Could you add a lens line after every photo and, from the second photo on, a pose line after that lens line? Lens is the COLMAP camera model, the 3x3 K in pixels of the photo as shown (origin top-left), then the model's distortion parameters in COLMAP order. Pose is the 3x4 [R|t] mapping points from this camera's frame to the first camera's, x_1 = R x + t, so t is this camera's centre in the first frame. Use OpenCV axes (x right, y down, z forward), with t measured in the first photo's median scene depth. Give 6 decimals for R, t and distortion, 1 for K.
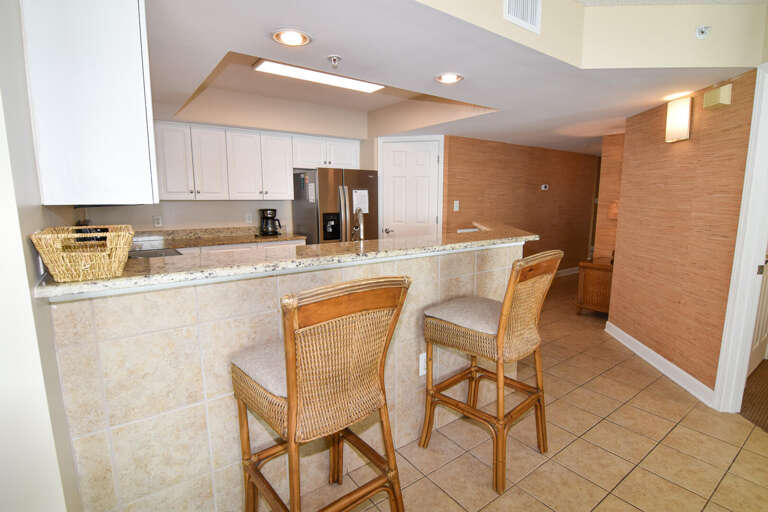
lens RADIAL K [[389.4, 0, 383.5], [0, 389.4, 253.7], [0, 0, 1]] dist [-0.011494, -0.000410]
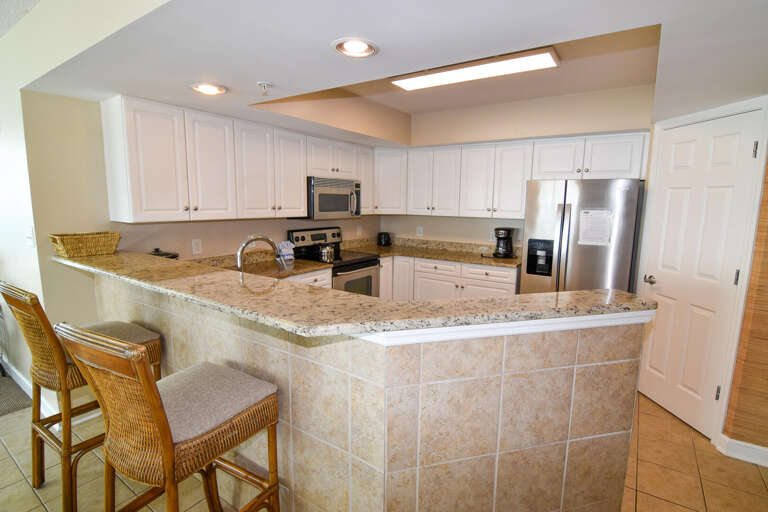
lens RADIAL K [[373.9, 0, 383.2], [0, 373.9, 257.4], [0, 0, 1]] dist [-0.002220, -0.001316]
pose [[0.310756, 0.146477, -0.939135, 0.449221], [-0.148874, 0.983360, 0.104113, -0.100272], [0.938758, 0.107459, 0.327392, 0.477400]]
